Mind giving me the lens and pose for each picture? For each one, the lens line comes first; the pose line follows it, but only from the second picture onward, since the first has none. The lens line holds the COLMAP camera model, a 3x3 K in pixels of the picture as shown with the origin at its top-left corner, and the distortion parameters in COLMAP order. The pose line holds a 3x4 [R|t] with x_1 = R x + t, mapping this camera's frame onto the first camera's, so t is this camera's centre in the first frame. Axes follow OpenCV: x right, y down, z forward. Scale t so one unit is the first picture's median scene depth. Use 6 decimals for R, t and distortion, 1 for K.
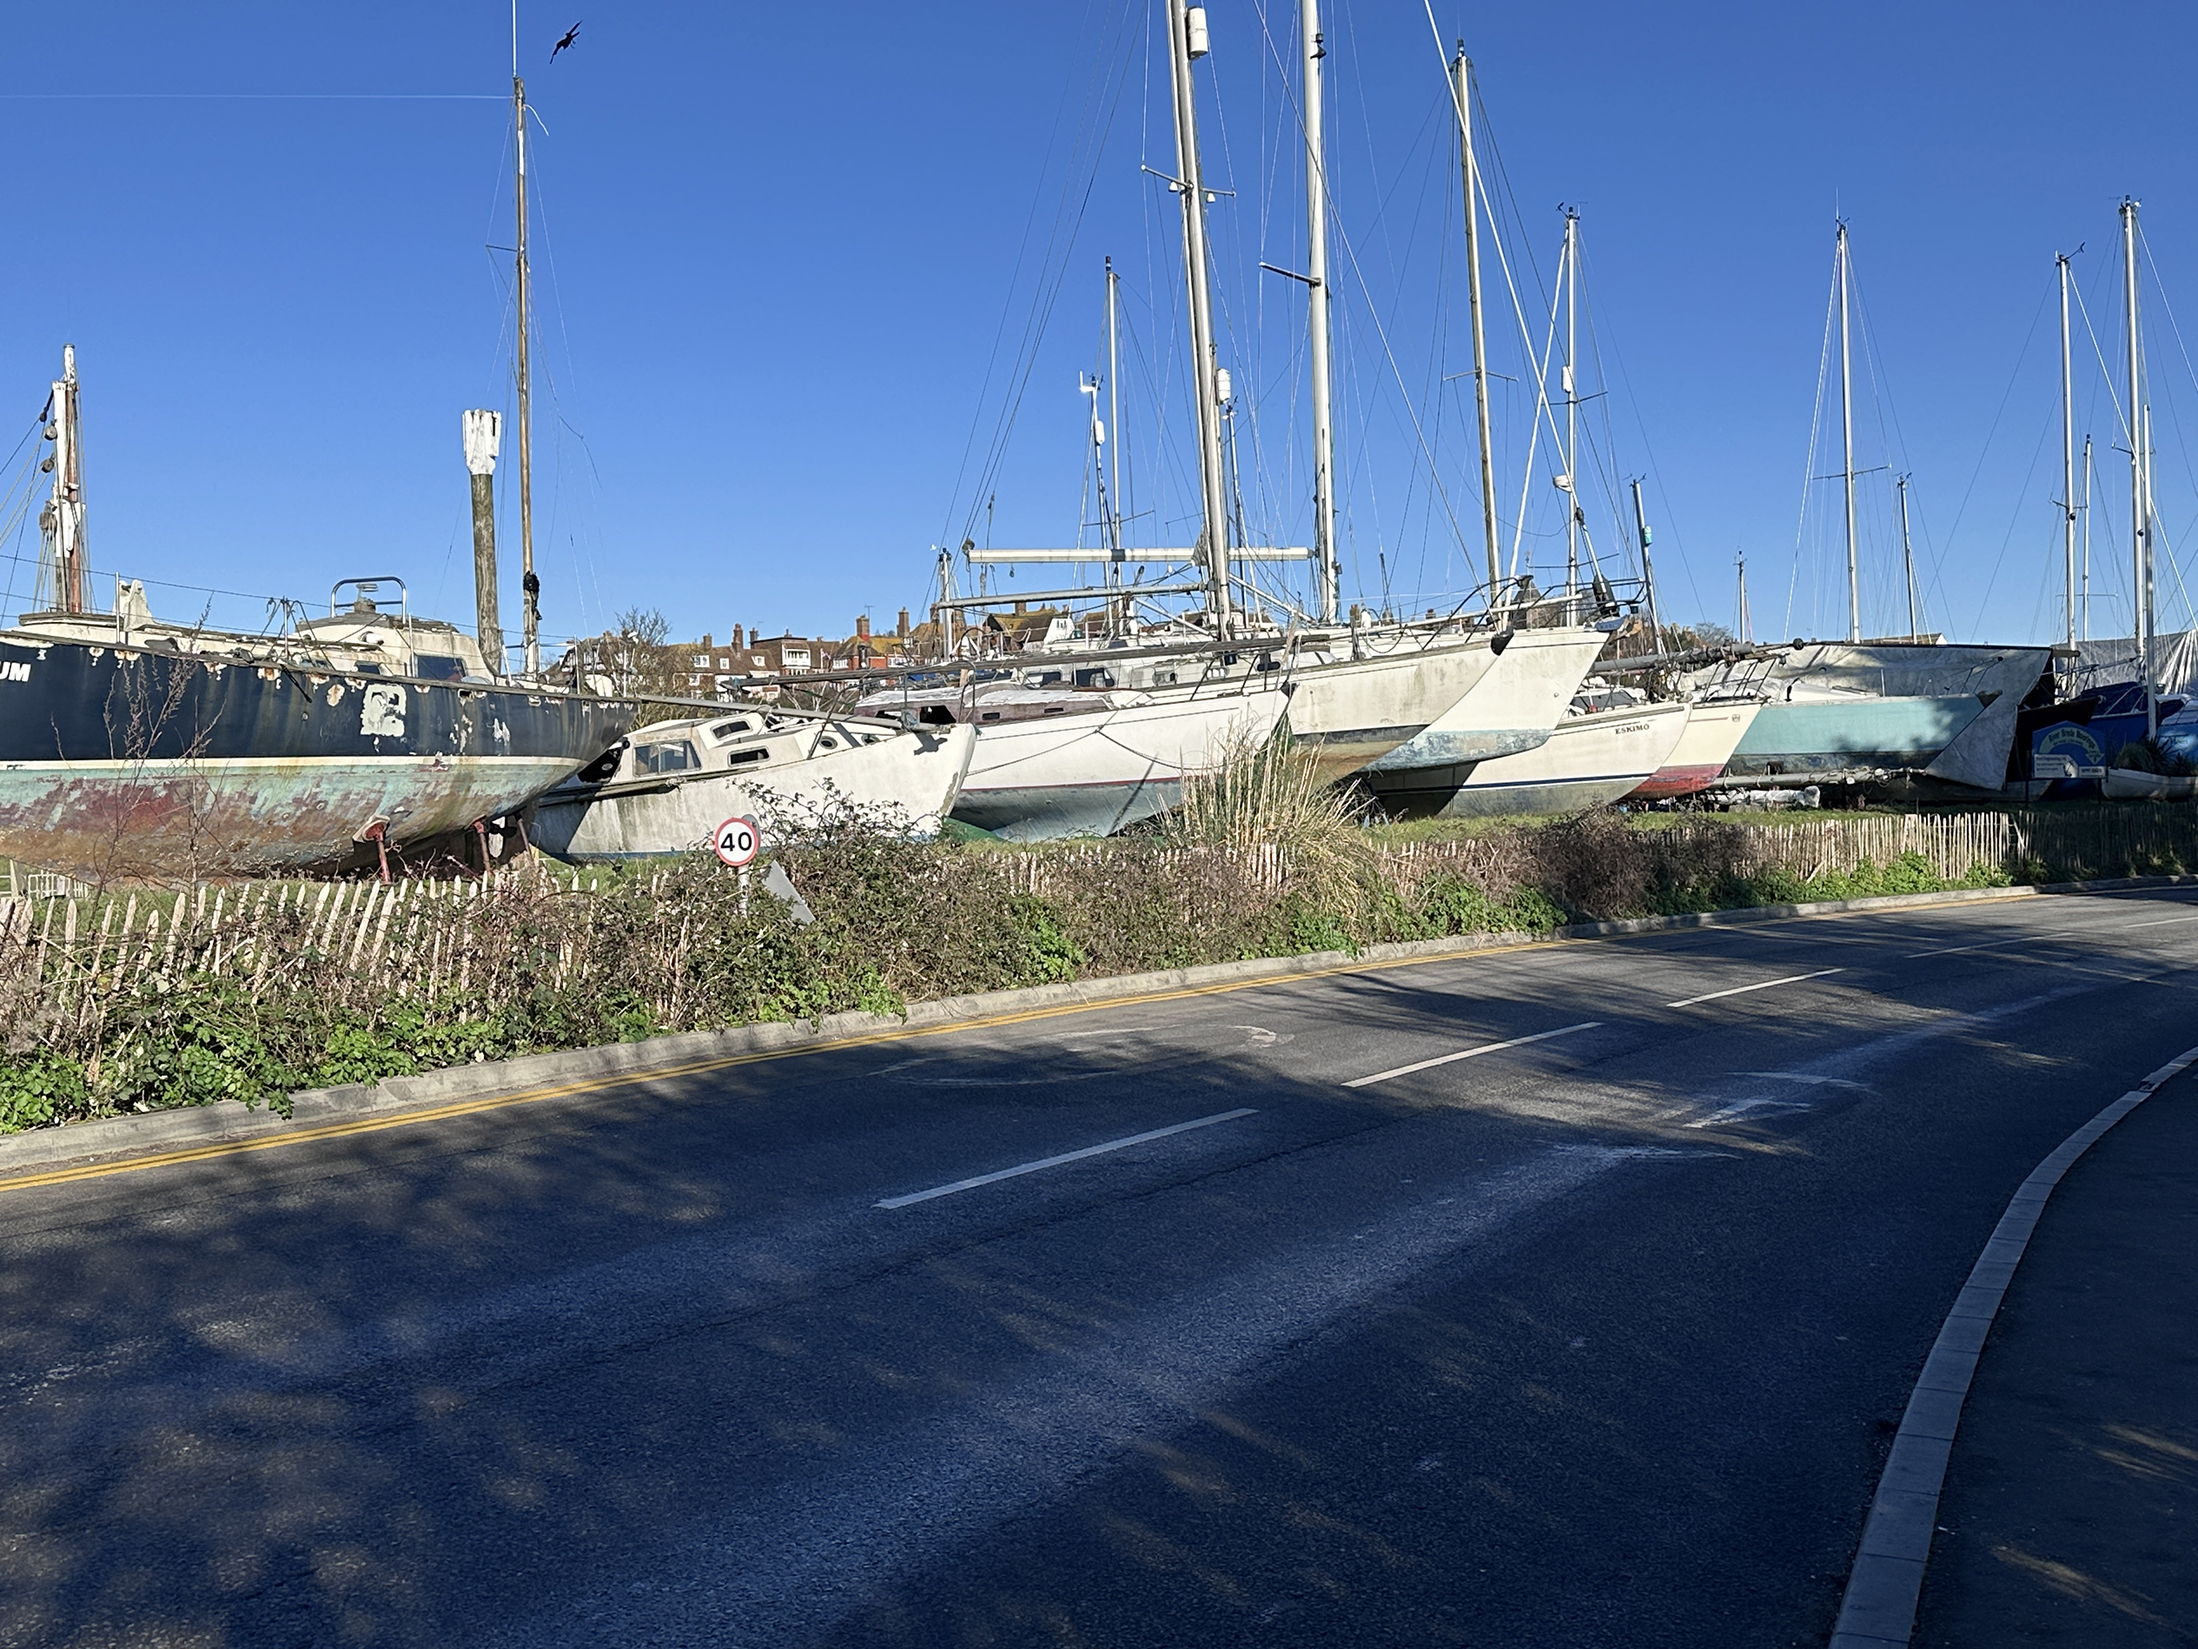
lens RADIAL K [[2453.0, 0, 1084.9], [0, 2453.0, 820.3], [0, 0, 1]] dist [0.130686, 0.000000]
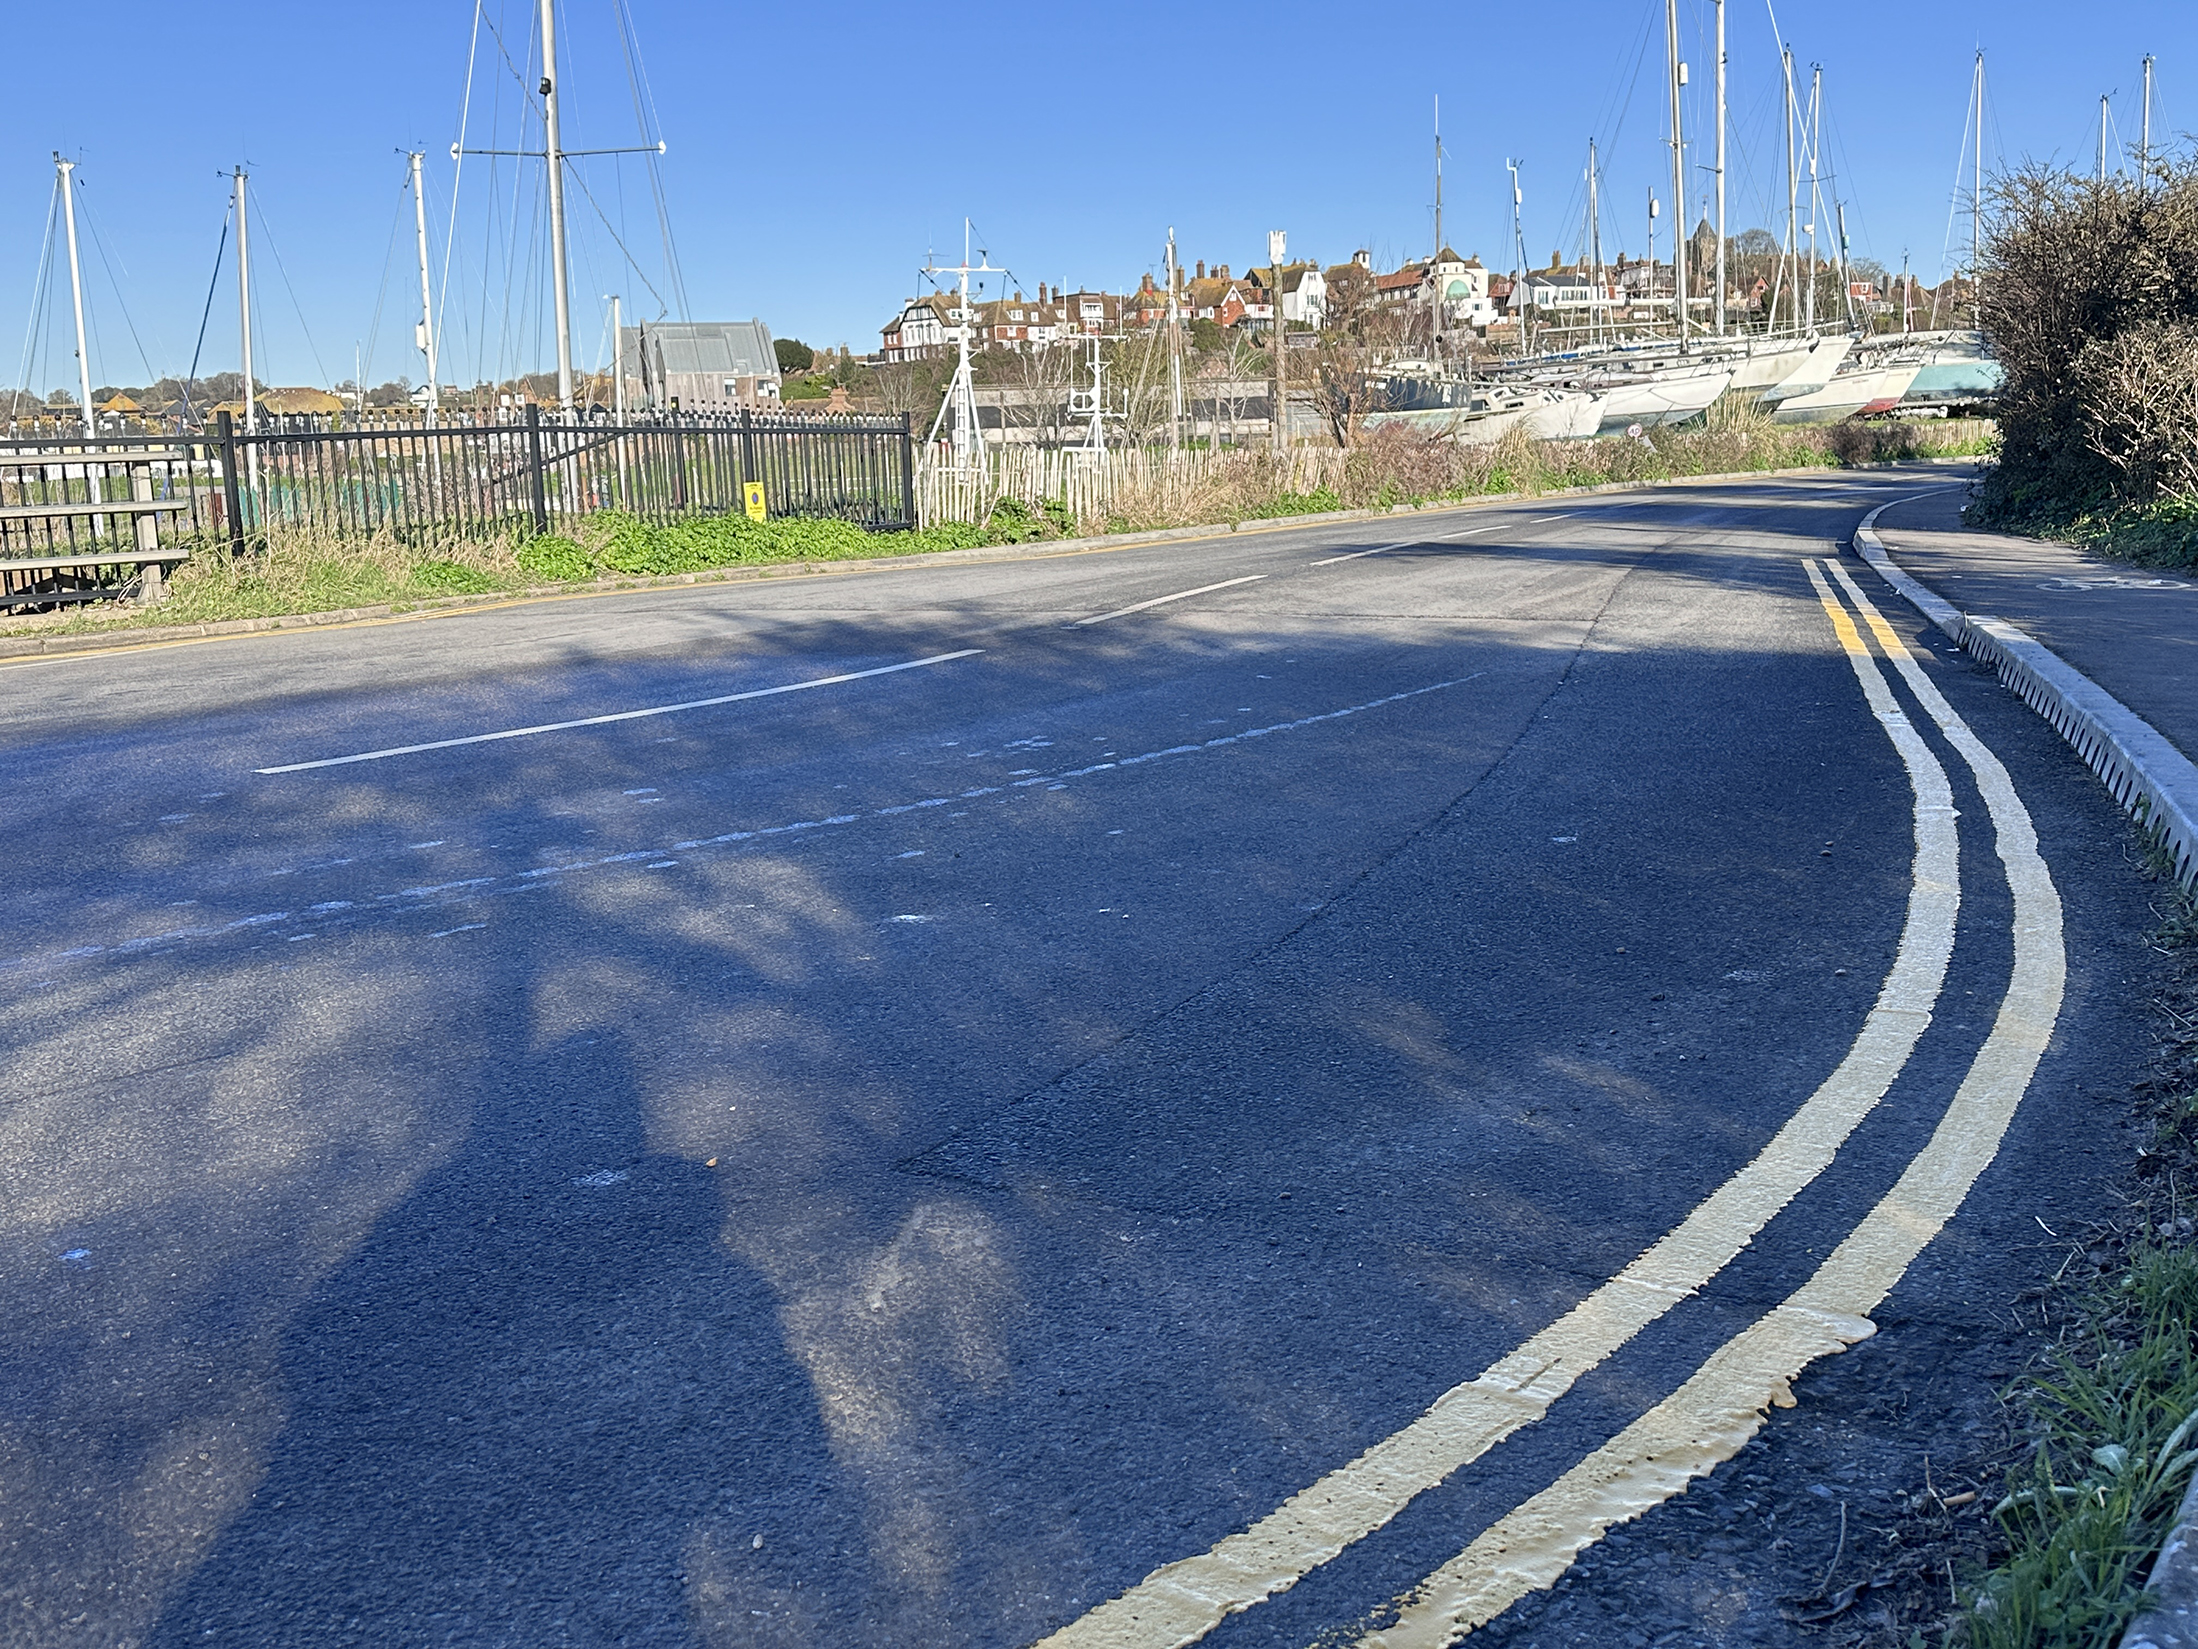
lens RADIAL K [[2234.5, 0, 1098.9], [0, 2234.5, 834.7], [0, 0, 1]] dist [0.078275, 0.000000]
pose [[0.997594, -0.000972, -0.069314, -0.308549], [0.012720, 0.985490, 0.169256, 0.010612], [0.068144, -0.169730, 0.983132, -1.067964]]
